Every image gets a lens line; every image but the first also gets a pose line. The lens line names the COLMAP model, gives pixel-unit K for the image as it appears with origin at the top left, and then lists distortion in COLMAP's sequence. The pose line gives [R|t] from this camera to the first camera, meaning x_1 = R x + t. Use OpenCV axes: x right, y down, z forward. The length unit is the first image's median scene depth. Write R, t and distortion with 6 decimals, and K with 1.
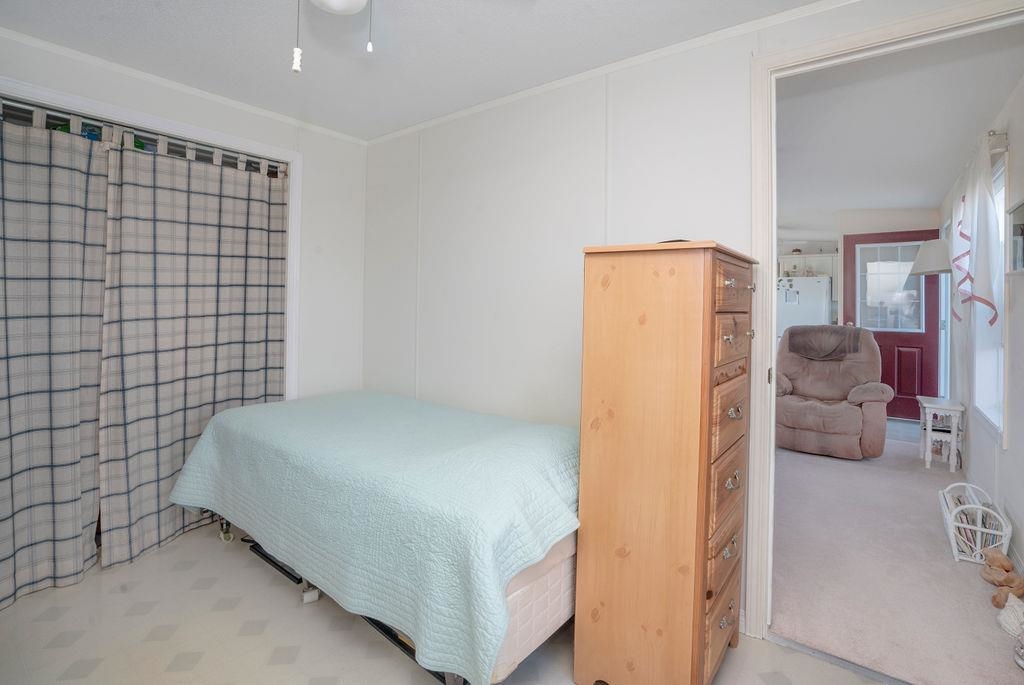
lens RADIAL K [[470.7, 0, 525.3], [0, 470.7, 301.5], [0, 0, 1]] dist [-0.051948, 0.018093]
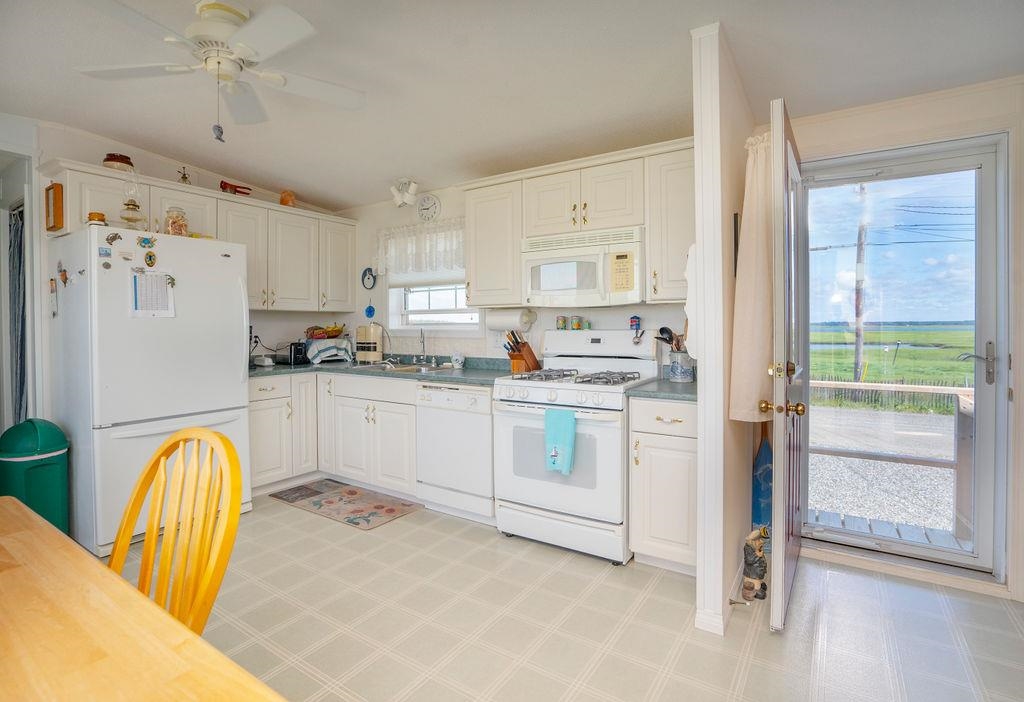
lens RADIAL K [[496.8, 0, 510.3], [0, 496.8, 329.6], [0, 0, 1]] dist [-0.042694, 0.011024]
pose [[-0.055576, -0.023037, 0.998189, 0.468744], [0.000139, 0.999734, 0.023080, 0.015039], [-0.998454, 0.001422, -0.055558, 1.622025]]
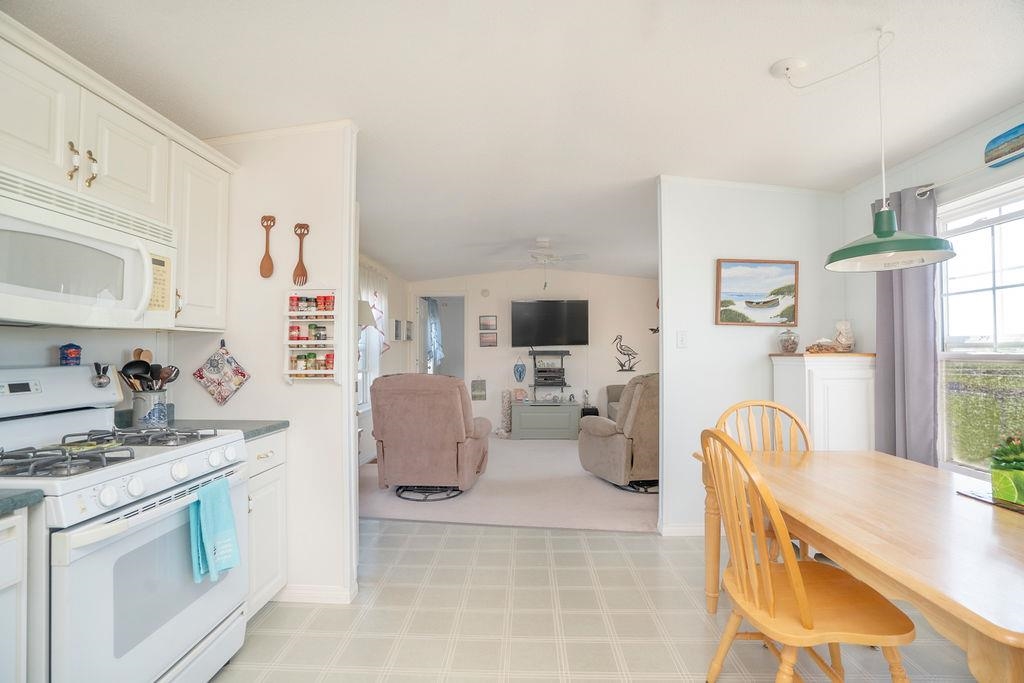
lens RADIAL K [[470.7, 0, 509.8], [0, 470.7, 345.6], [0, 0, 1]] dist [-0.051948, 0.018093]
pose [[-0.826271, -0.017806, -0.562991, 1.102144], [-0.005739, 0.999714, -0.023196, 0.021267], [0.563243, -0.015935, -0.826138, 1.993268]]
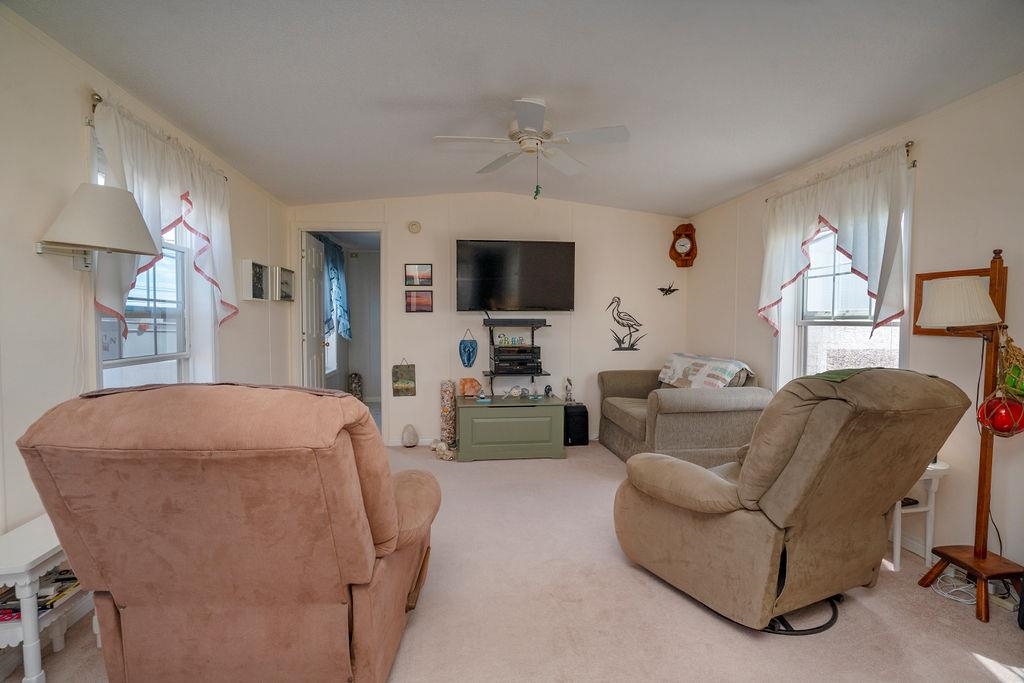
lens RADIAL K [[470.7, 0, 508.8], [0, 470.7, 340.9], [0, 0, 1]] dist [-0.051948, 0.018093]
pose [[-0.725737, 0.013020, -0.687849, 0.789512], [-0.008418, 0.999578, 0.027802, 0.019285], [0.687920, 0.025967, -0.725321, 1.449092]]
